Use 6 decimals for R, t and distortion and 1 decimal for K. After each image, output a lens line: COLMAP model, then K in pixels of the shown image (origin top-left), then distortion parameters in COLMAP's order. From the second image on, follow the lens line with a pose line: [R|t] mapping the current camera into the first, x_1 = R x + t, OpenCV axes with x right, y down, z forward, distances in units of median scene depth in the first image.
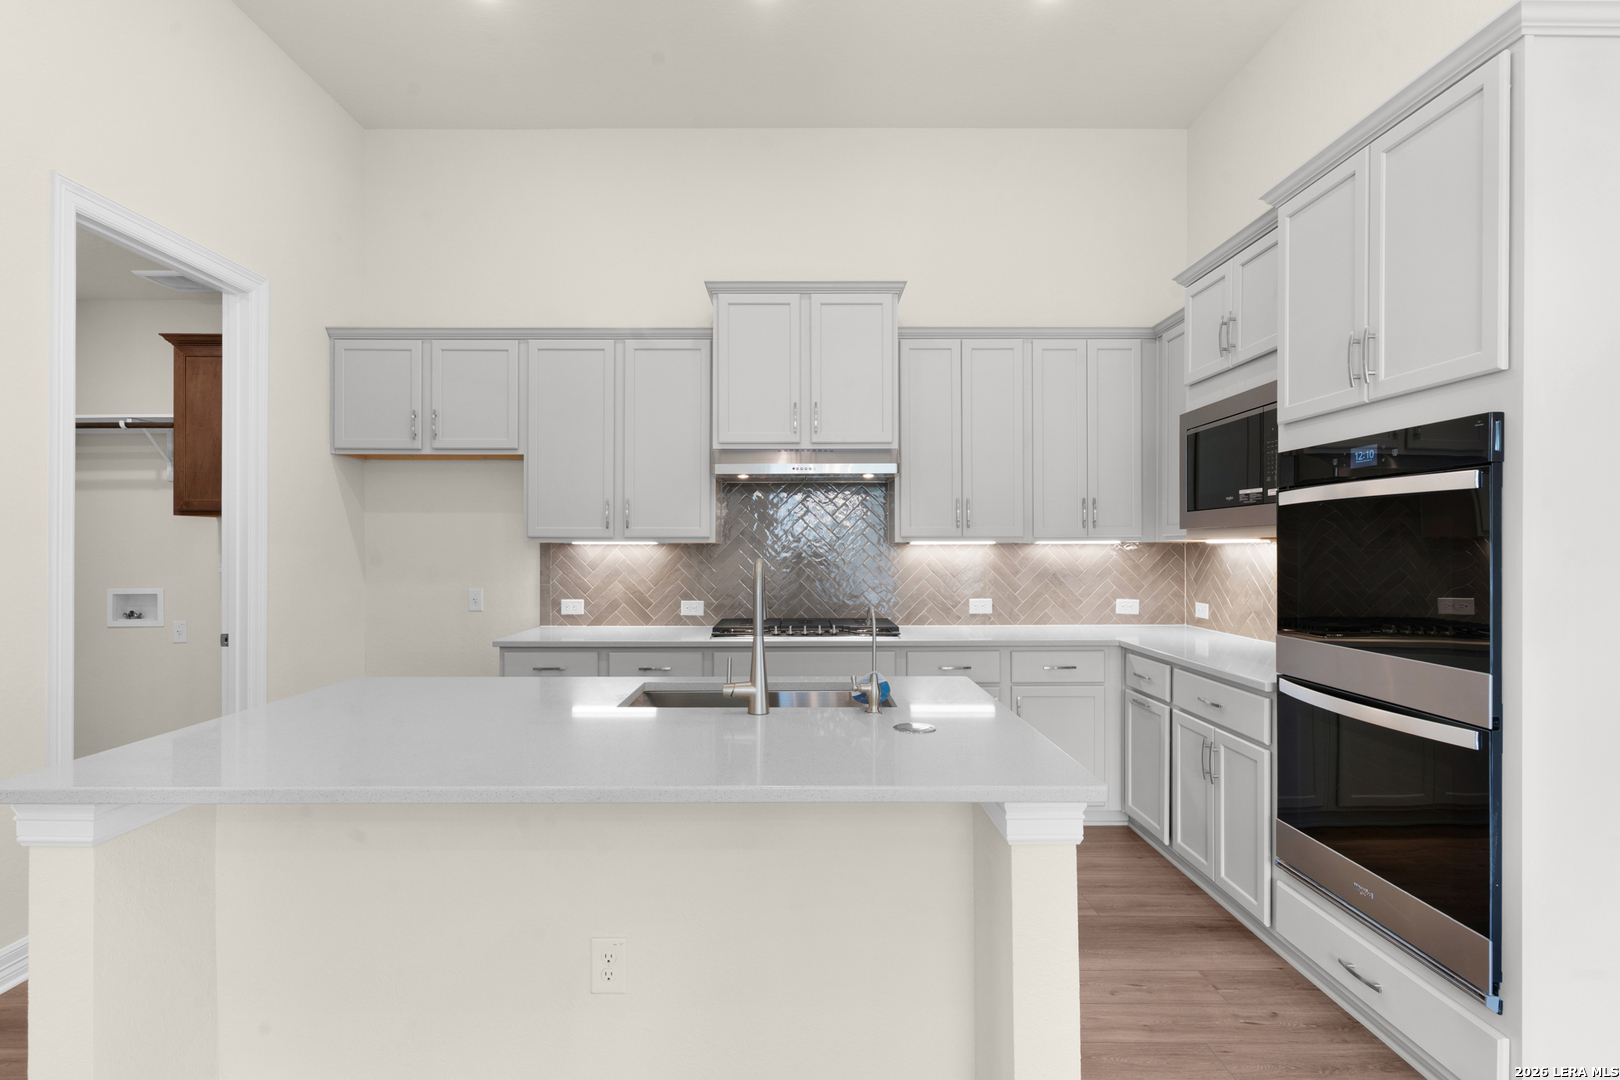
lens RADIAL K [[776.1, 0, 801.8], [0, 776.1, 545.4], [0, 0, 1]] dist [0.003521, -0.000216]
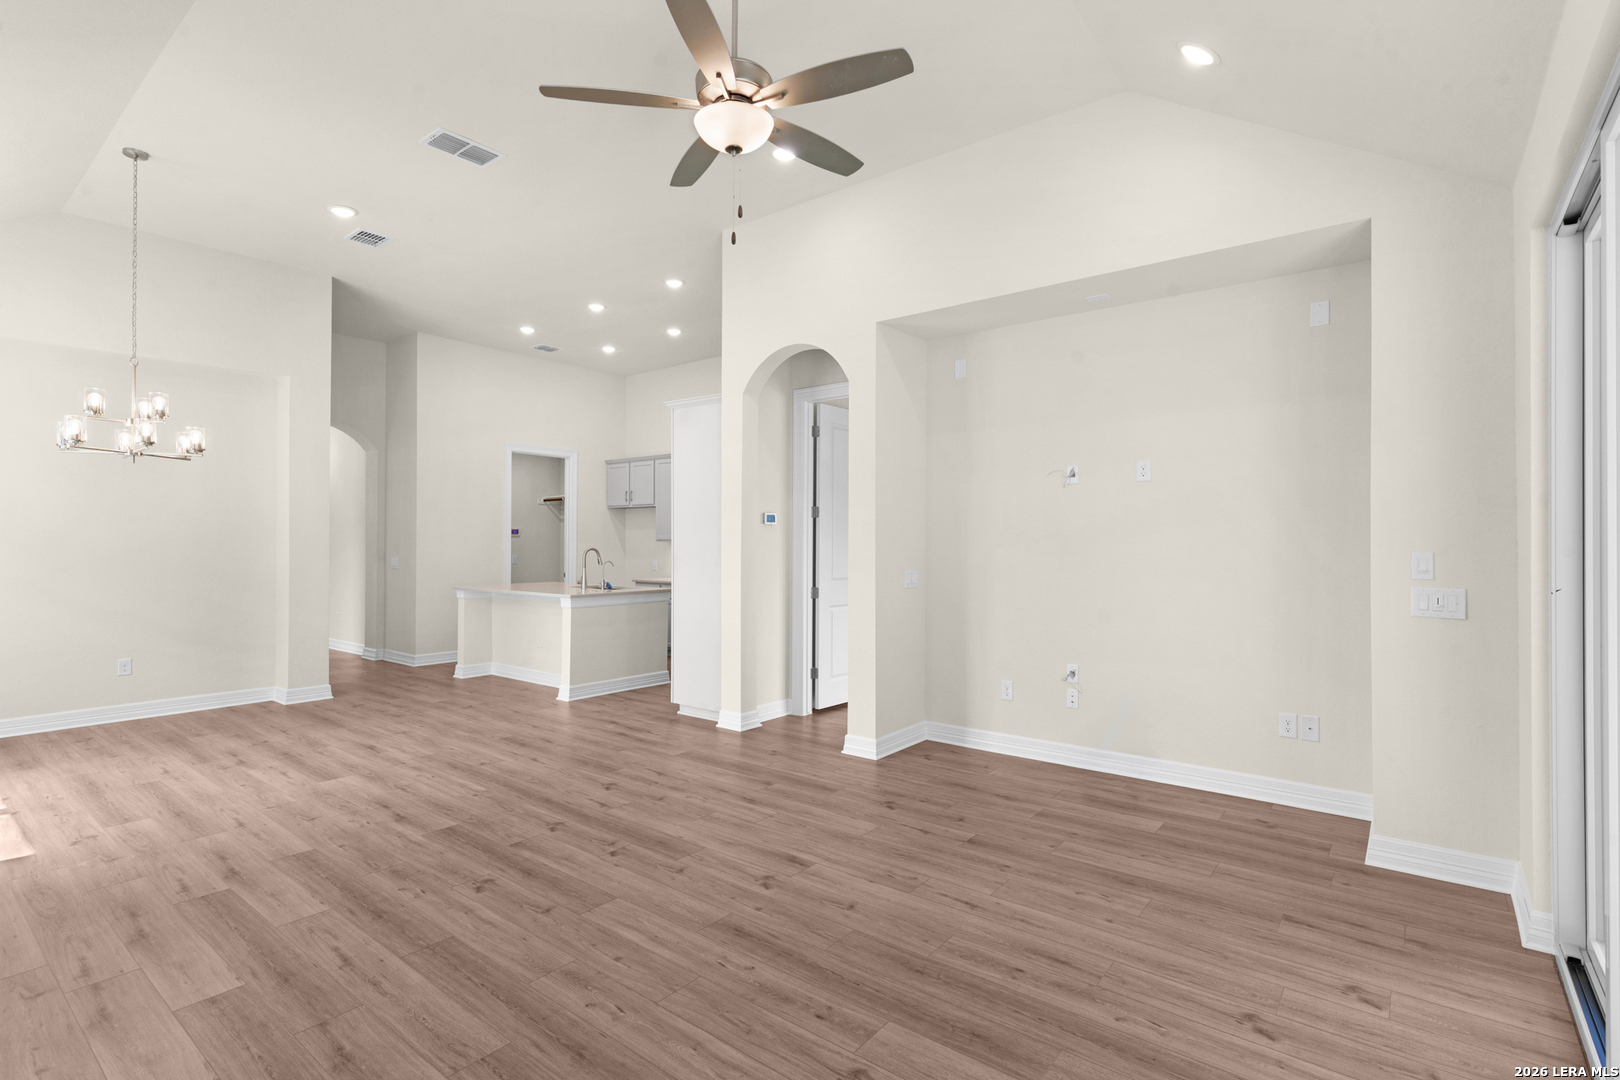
lens RADIAL K [[766.4, 0, 797.7], [0, 766.4, 537.6], [0, 0, 1]] dist [0.006278, -0.002468]
pose [[0.777971, -0.003371, -0.628291, 1.512007], [0.001101, 0.999991, -0.004003, -0.007459], [0.628299, 0.002423, 0.777968, -0.606495]]
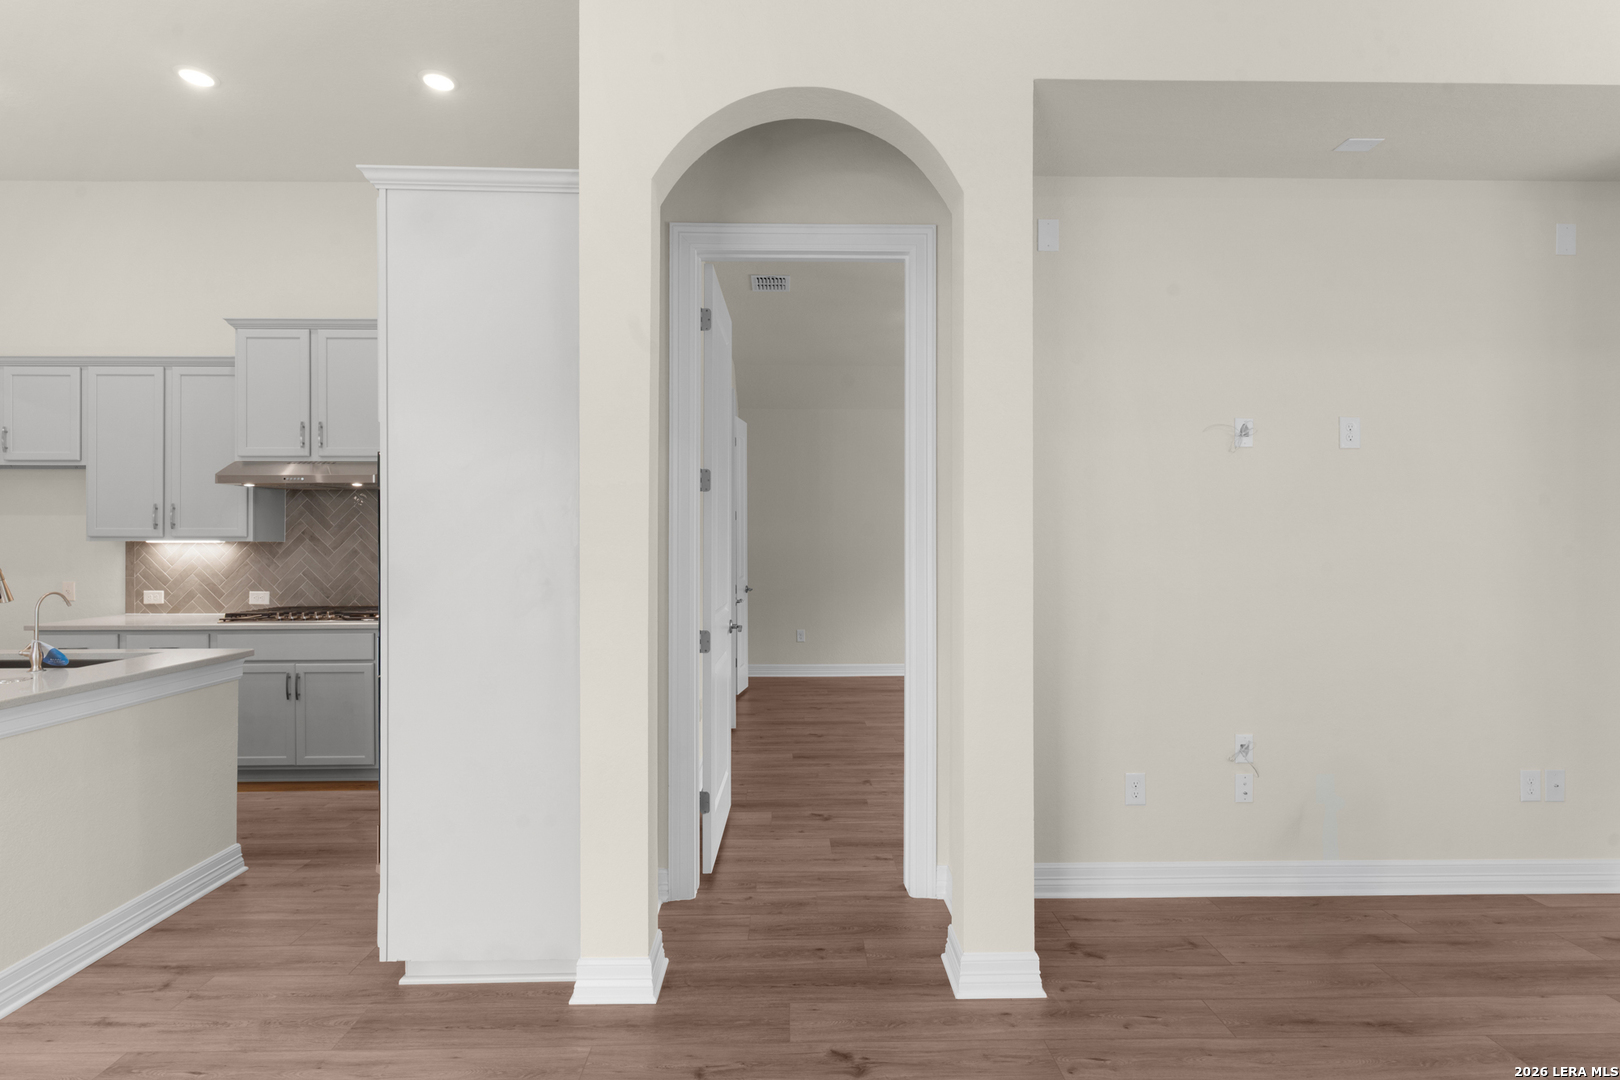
lens RADIAL K [[776.1, 0, 806.3], [0, 776.1, 542.0], [0, 0, 1]] dist [0.003521, -0.000216]
pose [[0.999780, -0.000893, 0.020935, 0.688390], [0.000817, 0.999993, 0.003636, -0.005842], [-0.020938, -0.003618, 0.999774, -0.180789]]
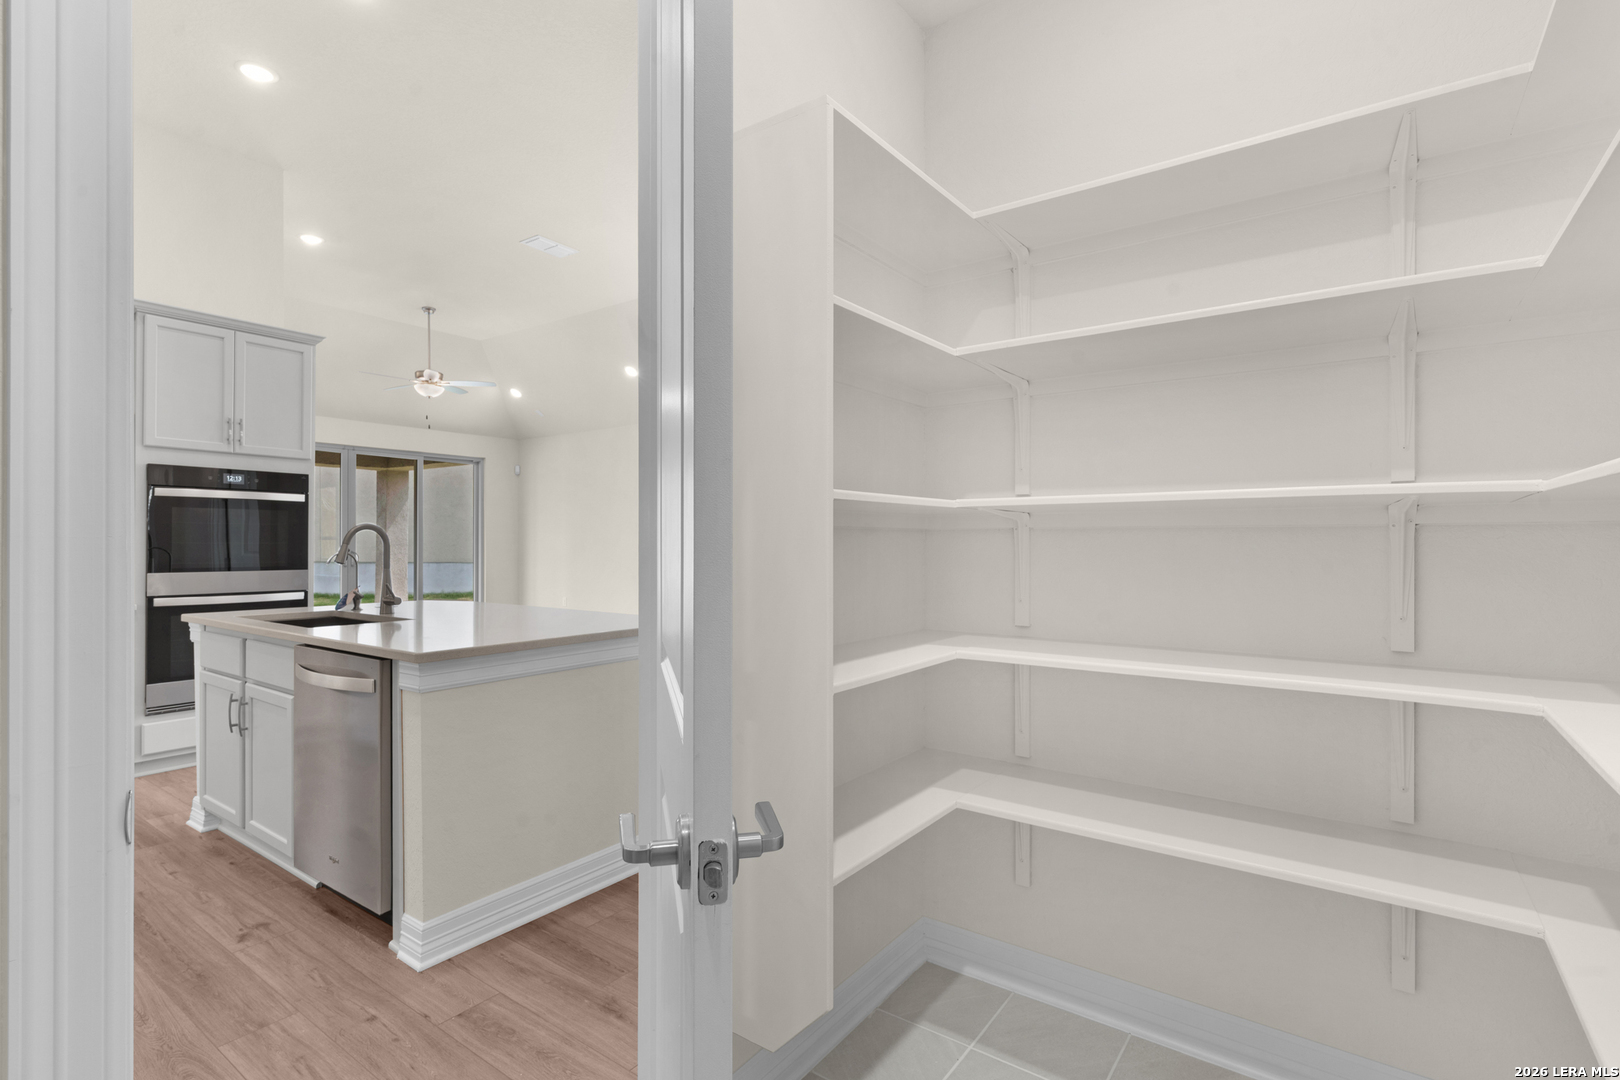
lens RADIAL K [[776.1, 0, 804.5], [0, 776.1, 538.1], [0, 0, 1]] dist [0.003521, -0.000216]
pose [[-0.805623, 0.001420, 0.592427, -0.898986], [-0.004373, 0.999956, -0.008342, 0.029086], [-0.592412, -0.009311, -0.805581, 0.910874]]
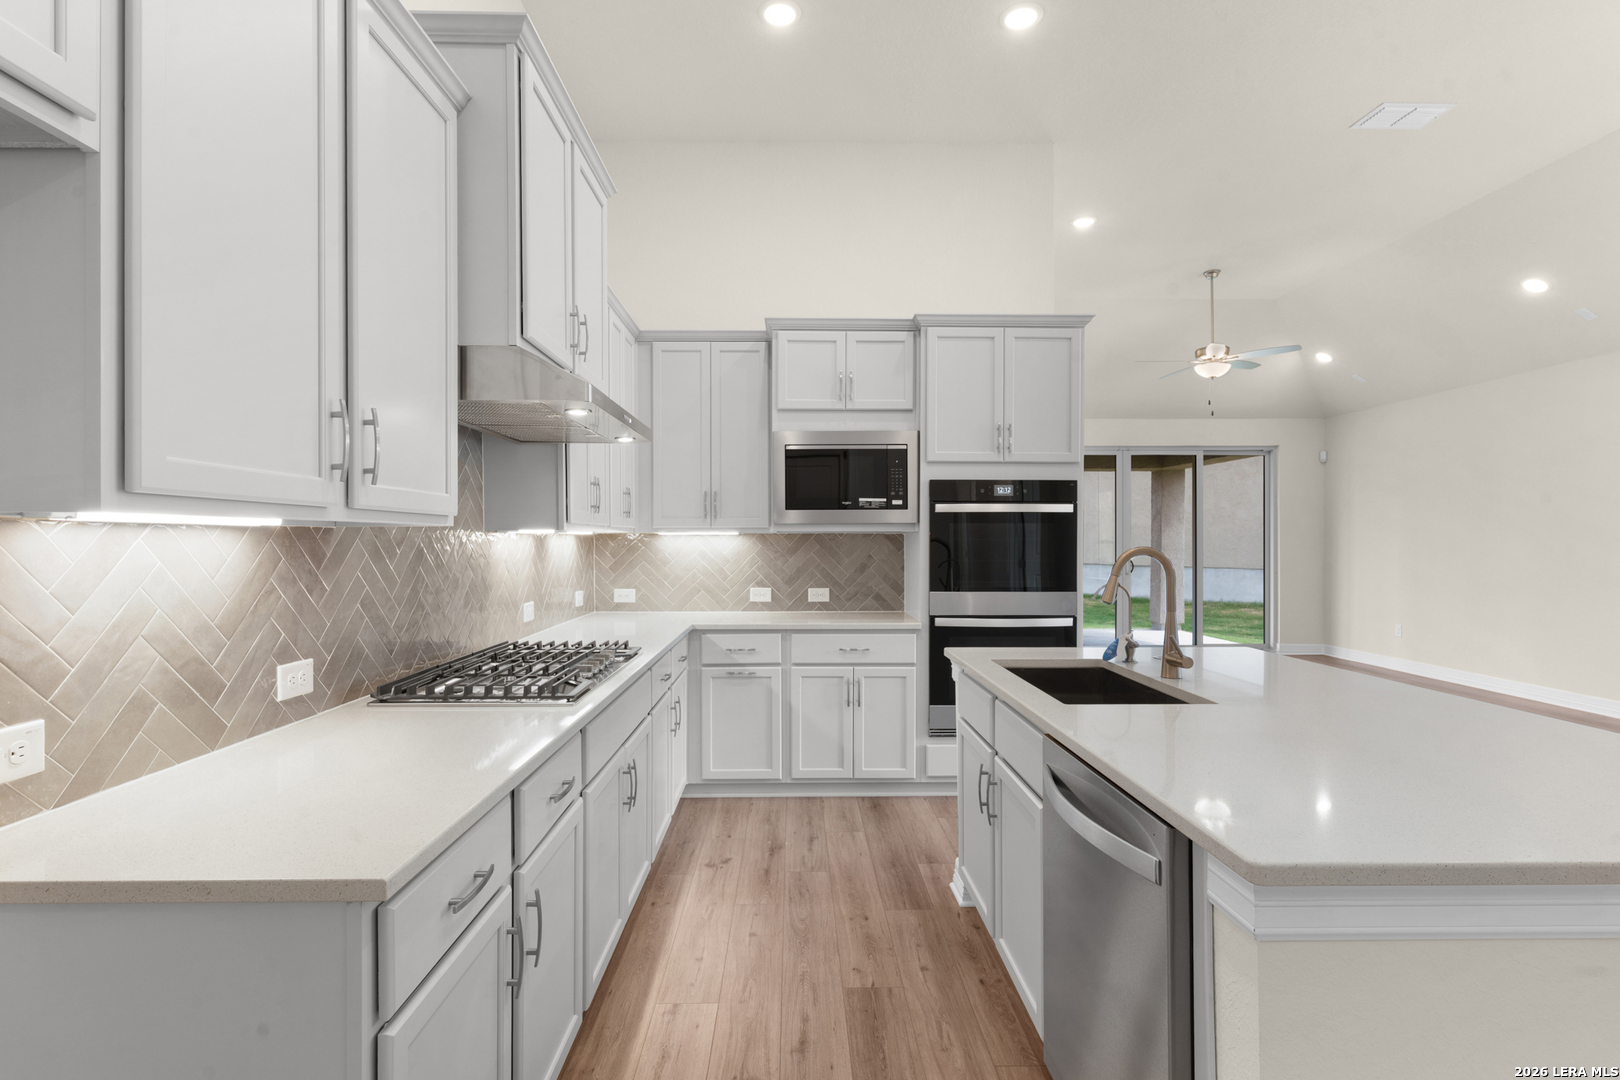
lens RADIAL K [[776.1, 0, 801.3], [0, 776.1, 546.1], [0, 0, 1]] dist [0.003521, -0.000216]
pose [[-0.010957, -0.007437, 0.999912, -0.602471], [-0.002583, 0.999969, 0.007409, 0.004944], [-0.999937, -0.002502, -0.010976, 0.778480]]
